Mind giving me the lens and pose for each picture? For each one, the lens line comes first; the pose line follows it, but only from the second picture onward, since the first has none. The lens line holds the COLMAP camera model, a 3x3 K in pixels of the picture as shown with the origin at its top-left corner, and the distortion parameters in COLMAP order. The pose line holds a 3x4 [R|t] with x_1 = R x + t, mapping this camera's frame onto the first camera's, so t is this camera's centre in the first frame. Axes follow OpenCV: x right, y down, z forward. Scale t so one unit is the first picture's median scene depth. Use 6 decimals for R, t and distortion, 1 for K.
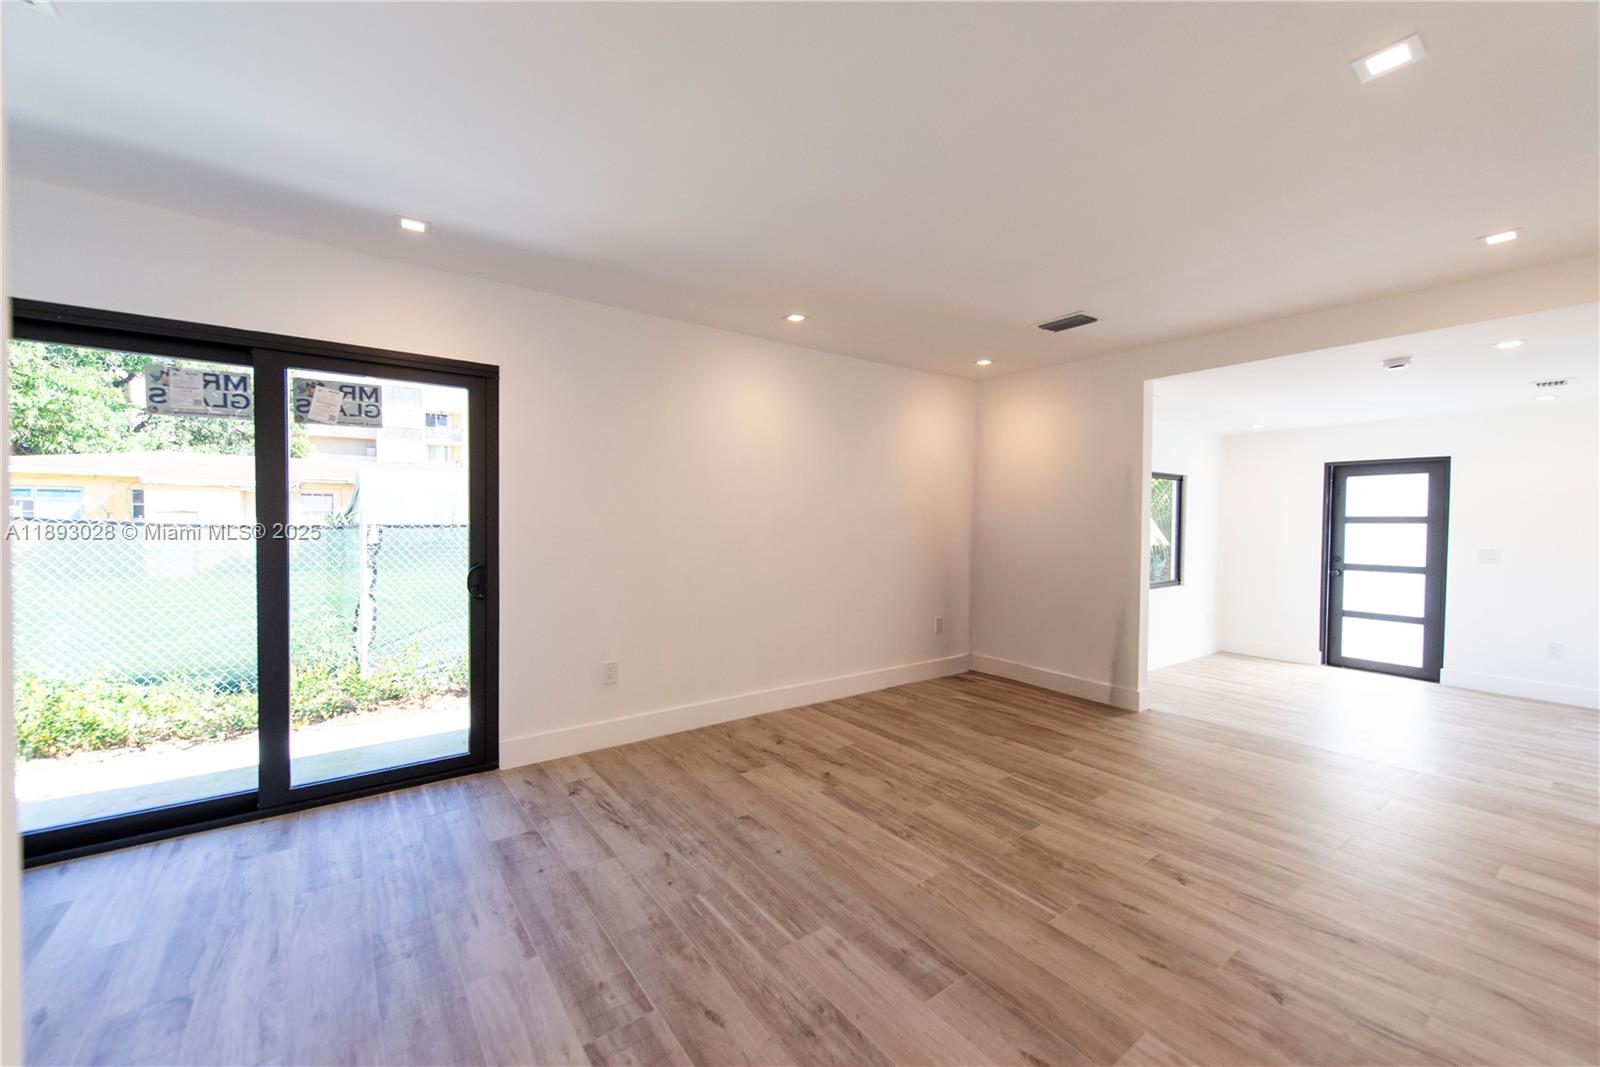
lens RADIAL K [[628.8, 0, 793.2], [0, 628.8, 530.8], [0, 0, 1]] dist [0.011139, -0.002200]
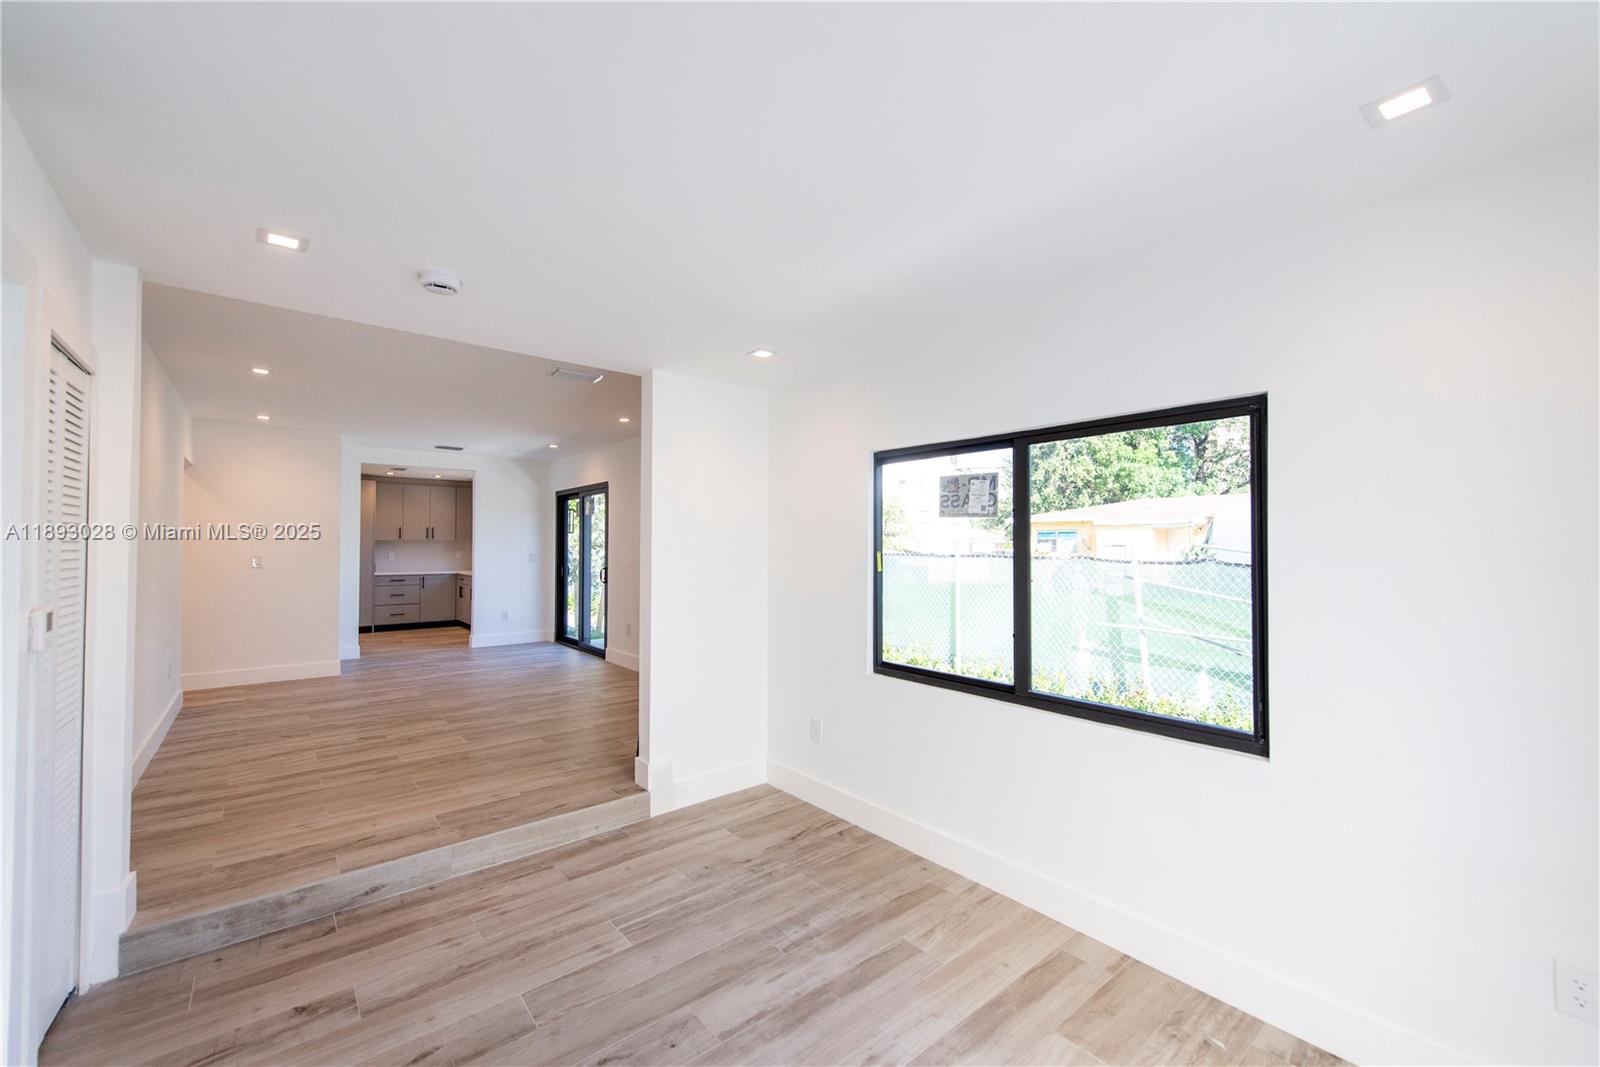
lens RADIAL K [[628.8, 0, 798.4], [0, 628.8, 541.9], [0, 0, 1]] dist [0.011139, -0.002200]
pose [[0.063712, -0.016487, -0.997832, 1.648361], [-0.017481, 0.999692, -0.017634, -0.014432], [0.997815, 0.018567, 0.063404, 1.381338]]
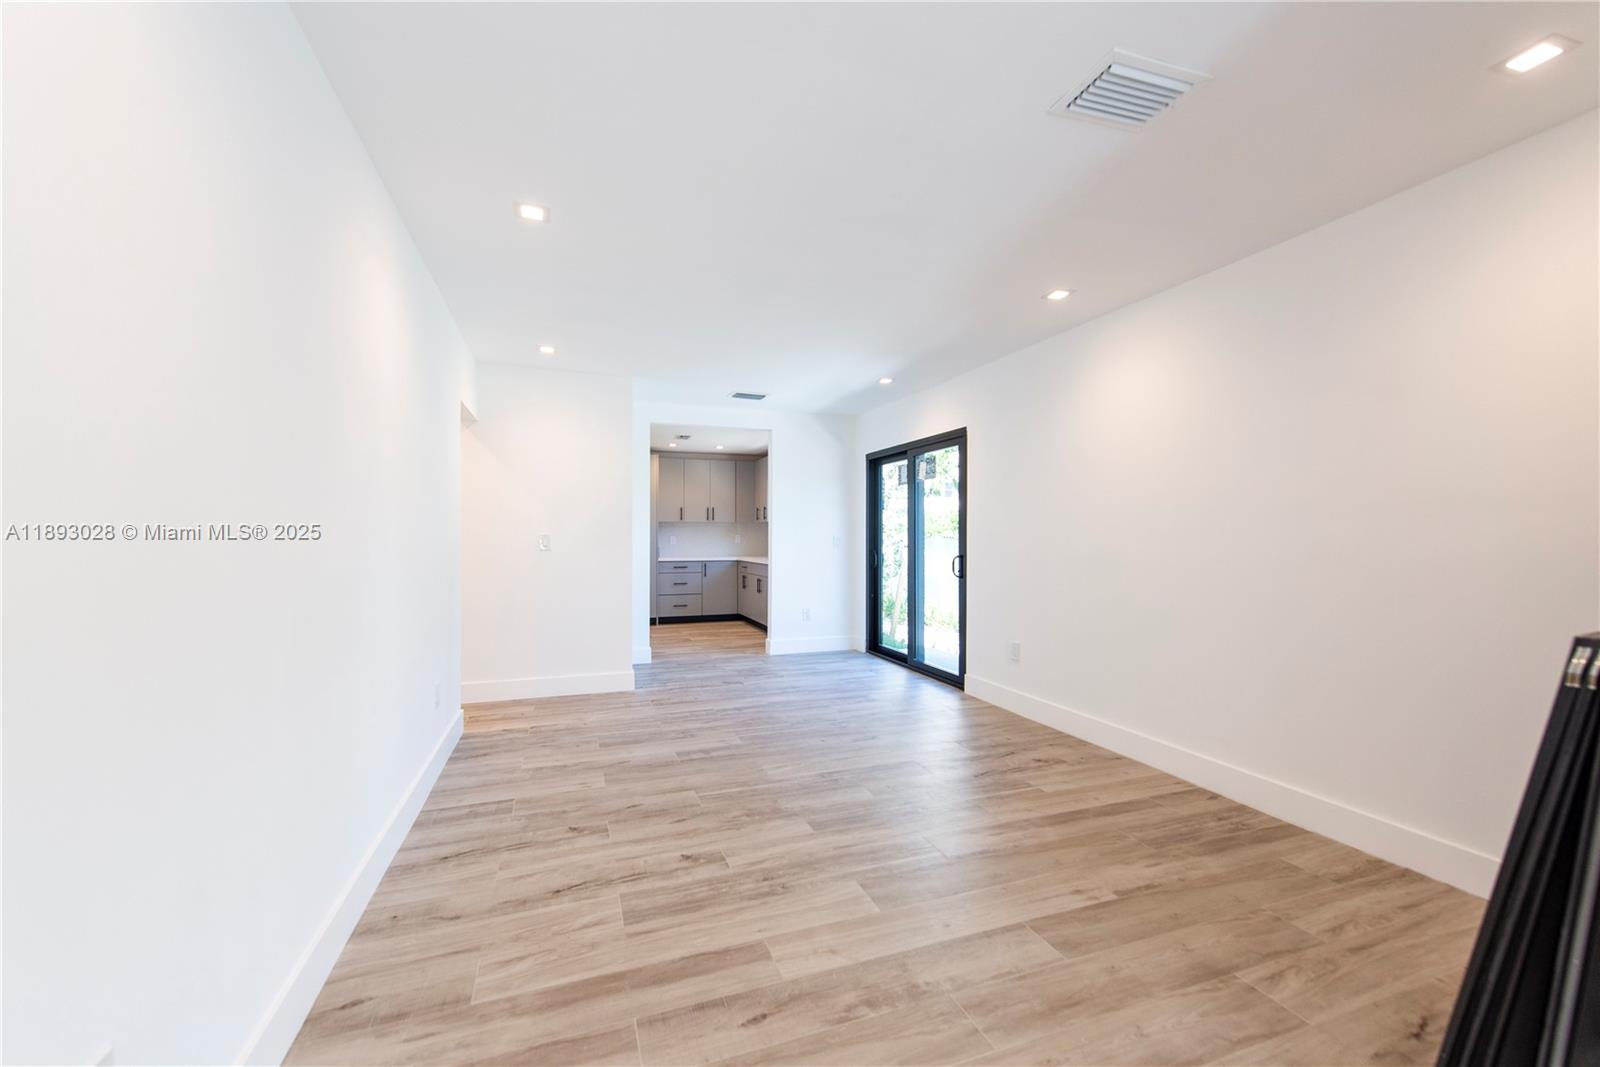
lens RADIAL K [[628.8, 0, 794.3], [0, 628.8, 535.5], [0, 0, 1]] dist [0.011139, -0.002200]
pose [[-0.282364, -0.011226, -0.959242, 0.992840], [-0.022418, 0.999736, -0.005101, 0.016552], [0.959045, 0.020064, -0.282541, 0.922449]]
